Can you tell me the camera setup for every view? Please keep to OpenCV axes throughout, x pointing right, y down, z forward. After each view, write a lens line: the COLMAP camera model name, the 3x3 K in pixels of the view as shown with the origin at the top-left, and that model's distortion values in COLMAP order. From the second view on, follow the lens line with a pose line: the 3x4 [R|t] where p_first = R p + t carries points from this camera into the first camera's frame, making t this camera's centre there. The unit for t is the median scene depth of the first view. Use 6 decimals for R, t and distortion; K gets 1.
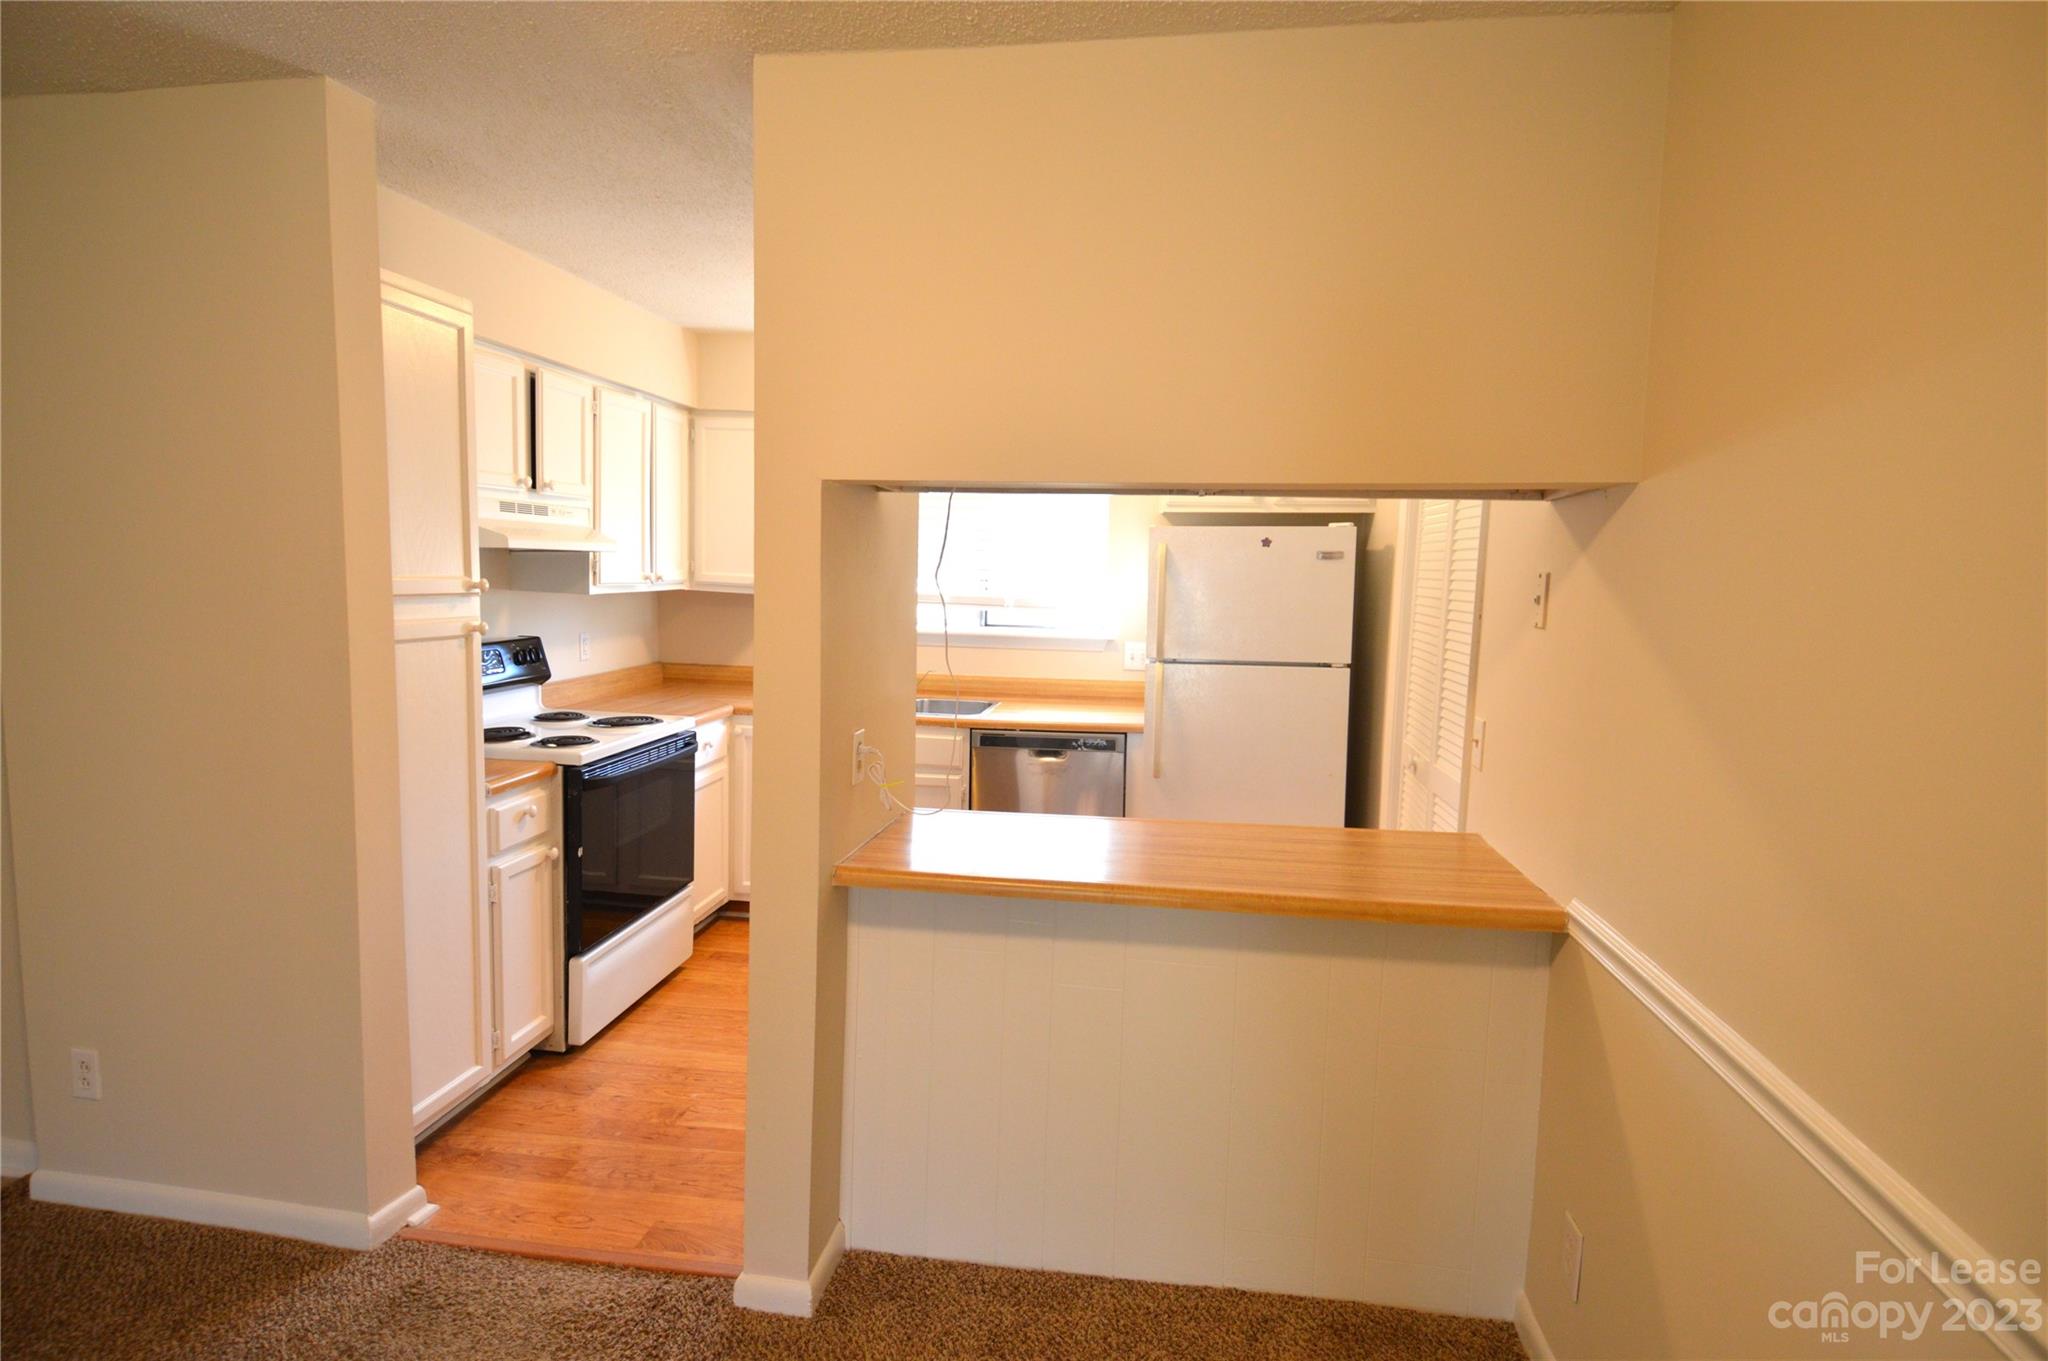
lens RADIAL K [[1074.9, 0, 1022.8], [0, 1074.9, 673.1], [0, 0, 1]] dist [0.050968, -0.060558]
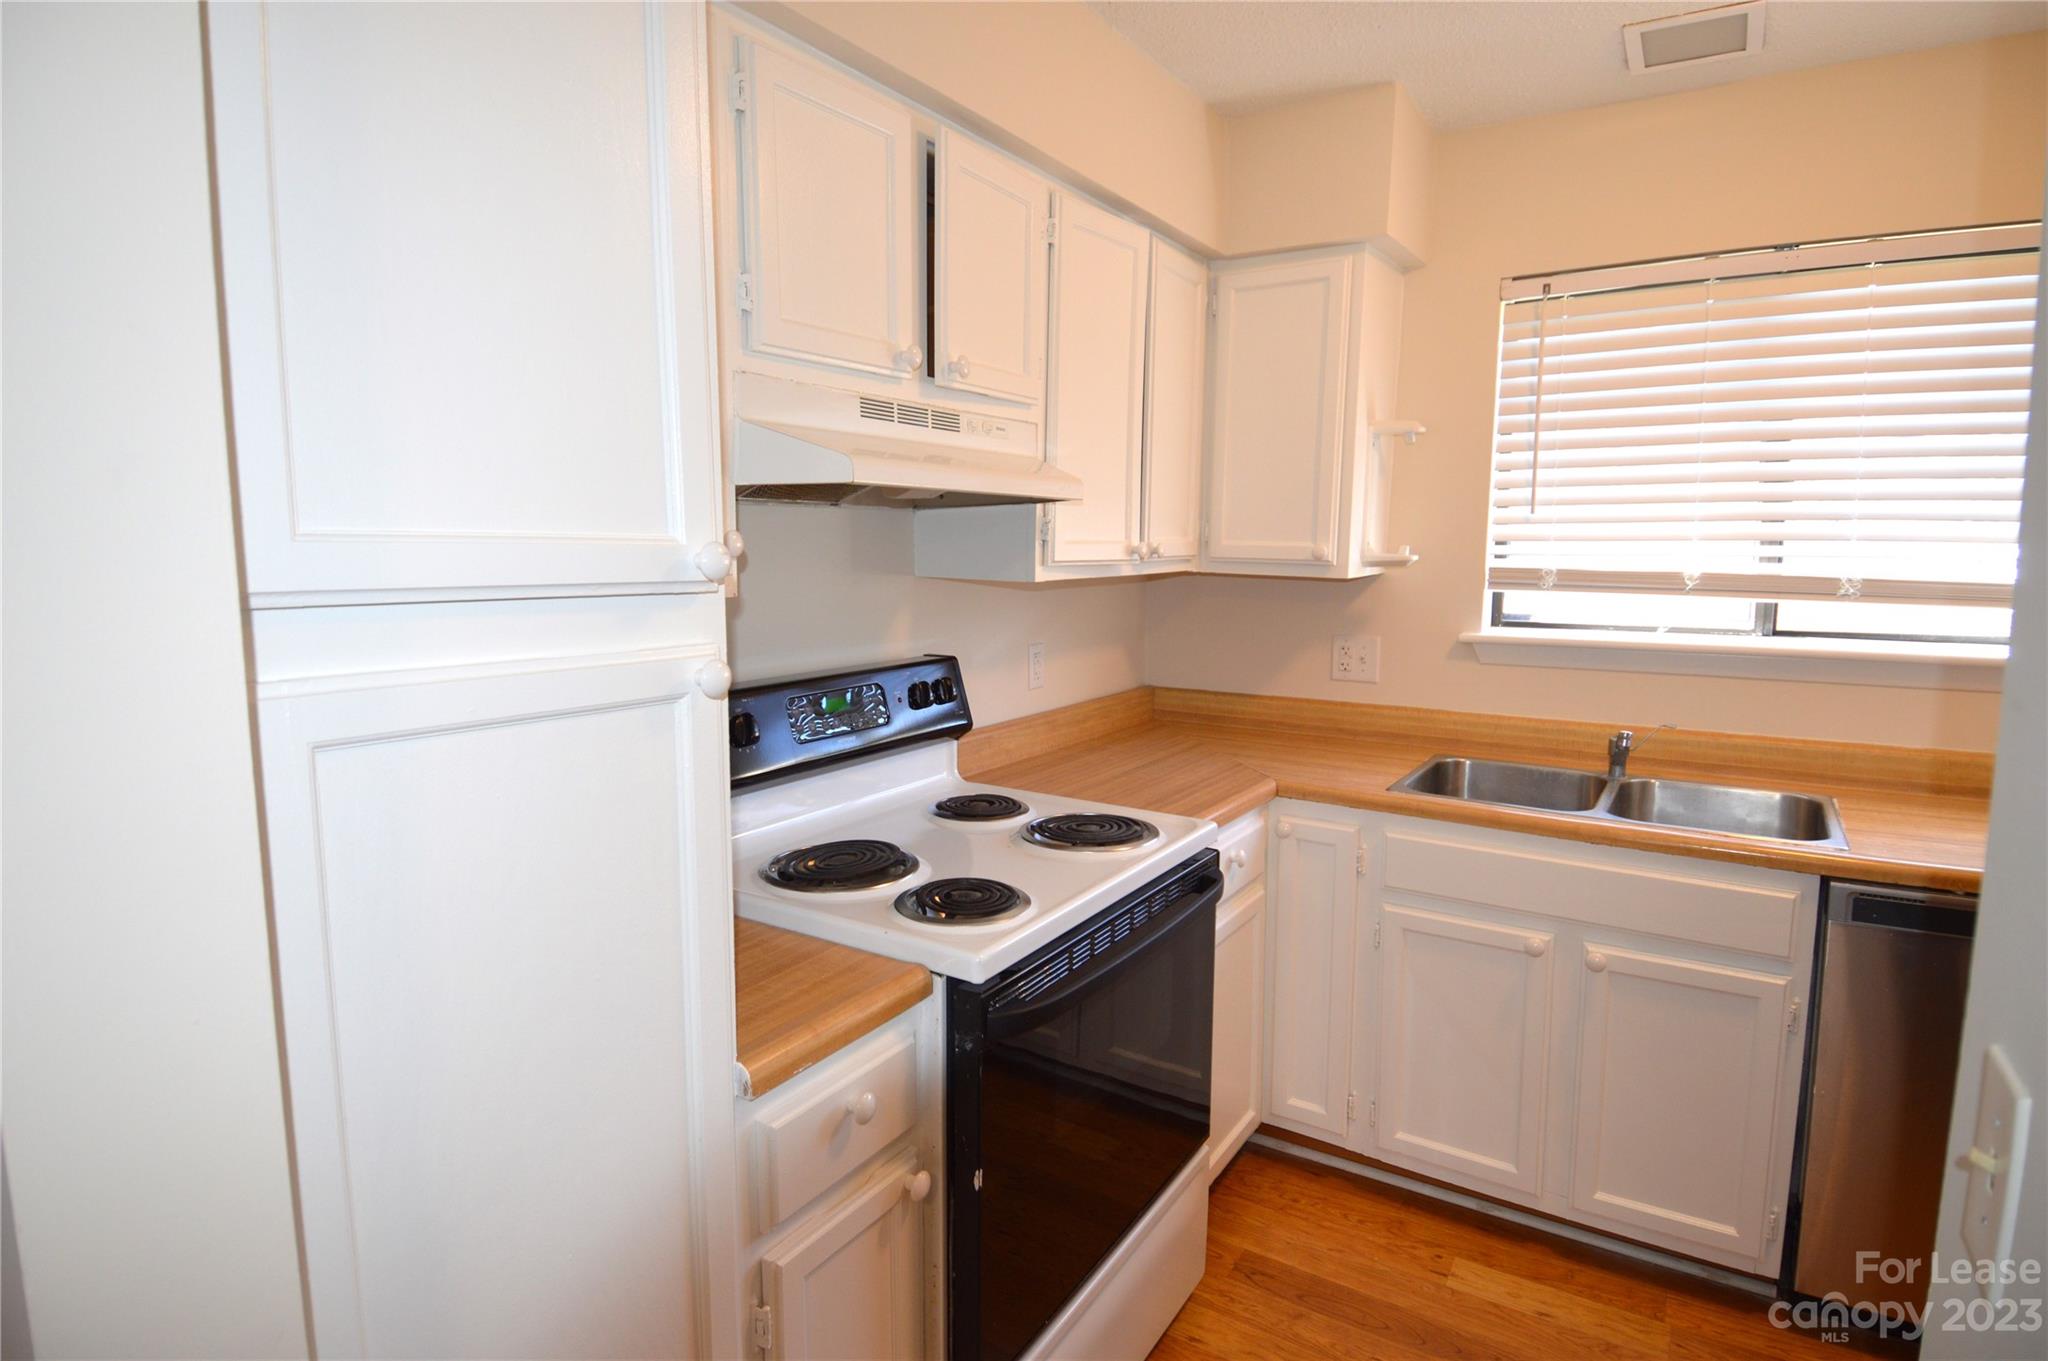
lens RADIAL K [[1074.9, 0, 1022.8], [0, 1074.9, 673.1], [0, 0, 1]] dist [0.050968, -0.060558]
pose [[0.907503, 0.025643, -0.419262, -0.179848], [-0.019127, 0.999622, 0.019738, -0.037796], [0.419609, -0.009893, 0.907651, 0.512571]]
